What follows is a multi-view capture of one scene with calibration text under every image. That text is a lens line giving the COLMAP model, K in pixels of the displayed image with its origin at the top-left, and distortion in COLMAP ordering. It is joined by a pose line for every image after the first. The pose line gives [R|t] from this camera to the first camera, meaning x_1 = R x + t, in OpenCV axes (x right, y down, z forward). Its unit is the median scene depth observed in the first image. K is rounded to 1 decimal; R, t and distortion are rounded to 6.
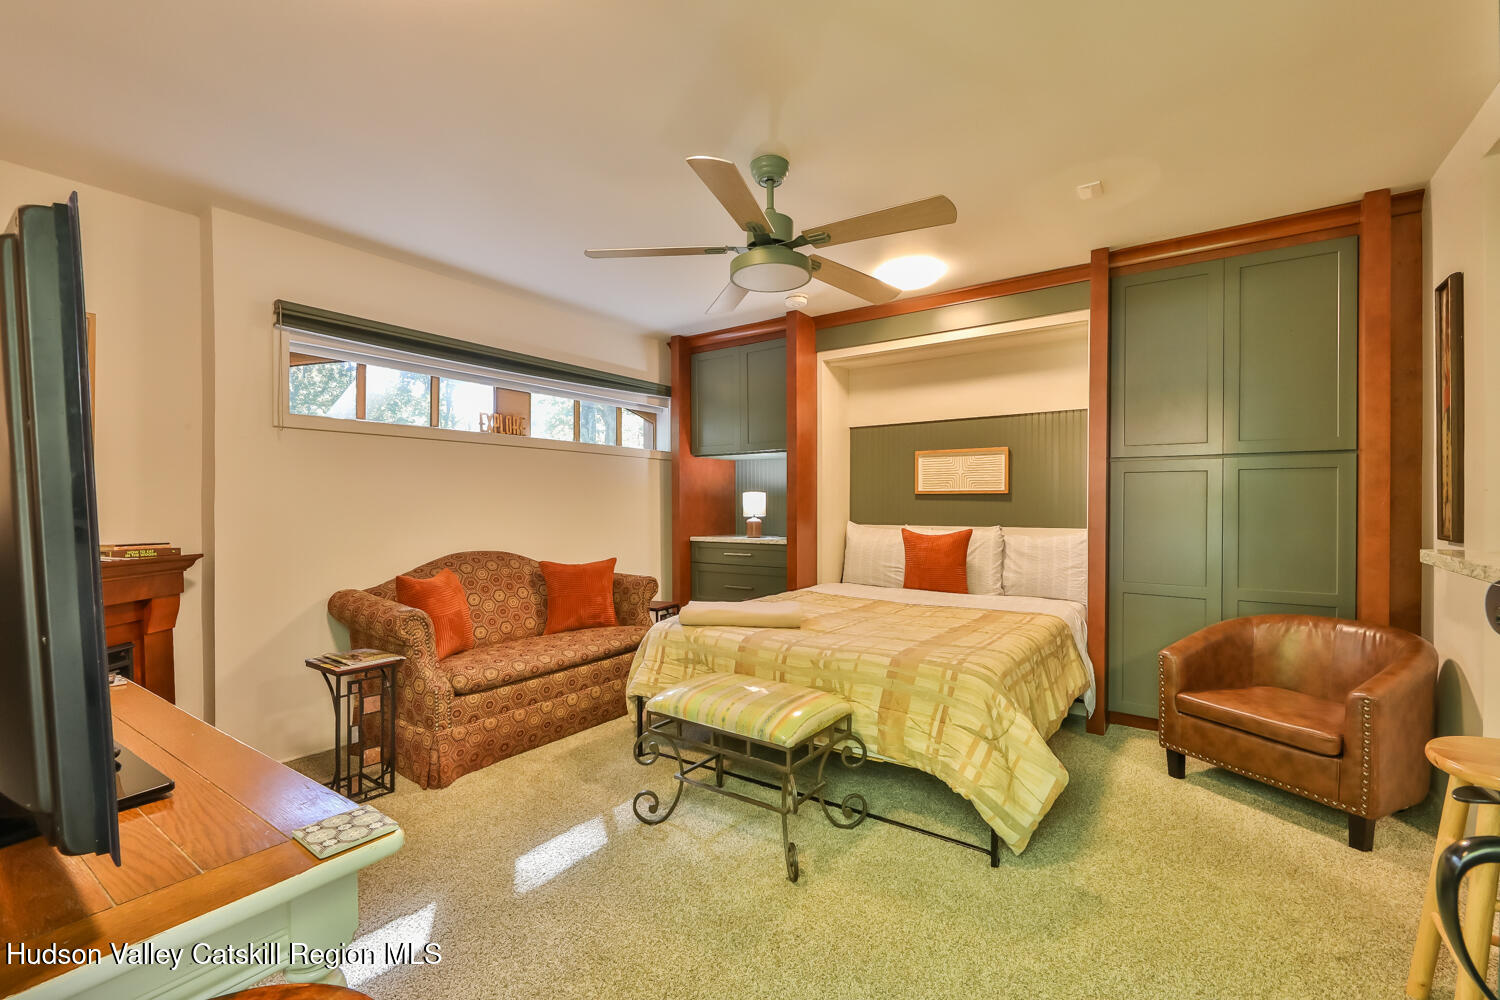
lens RADIAL K [[641.0, 0, 743.8], [0, 641.0, 506.1], [0, 0, 1]] dist [0.000470, -0.003453]
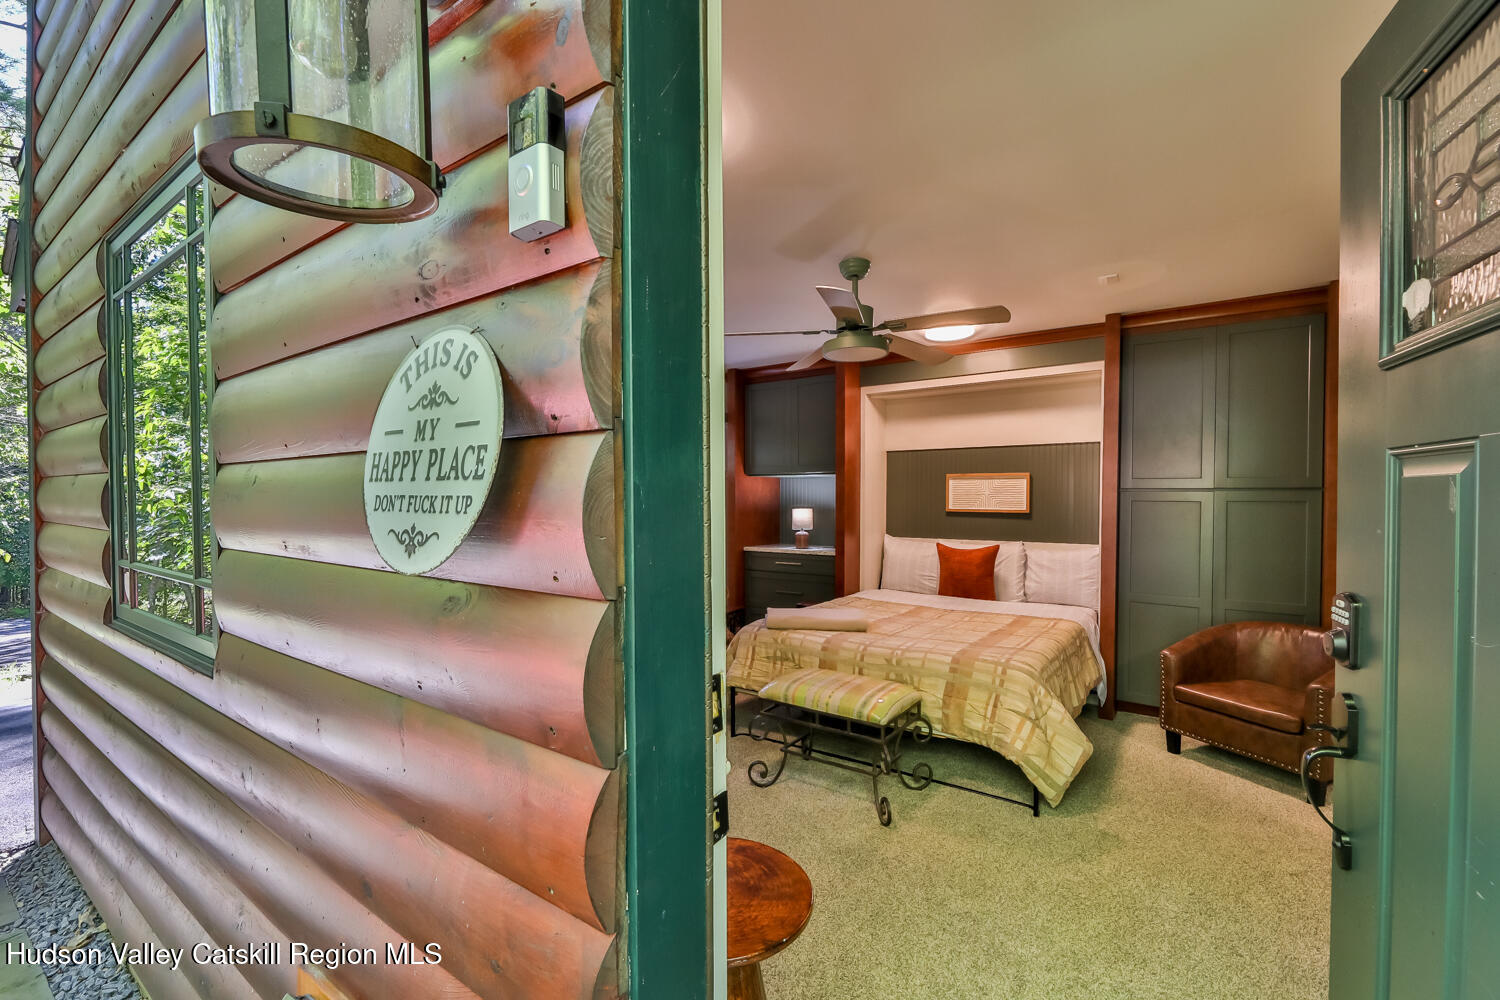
lens RADIAL K [[641.0, 0, 754.2], [0, 641.0, 503.0], [0, 0, 1]] dist [0.000470, -0.003453]
pose [[0.999916, 0.004122, 0.012305, -0.149599], [-0.004093, 0.999989, -0.002375, -0.052241], [-0.012315, 0.002324, 0.999921, -0.221801]]
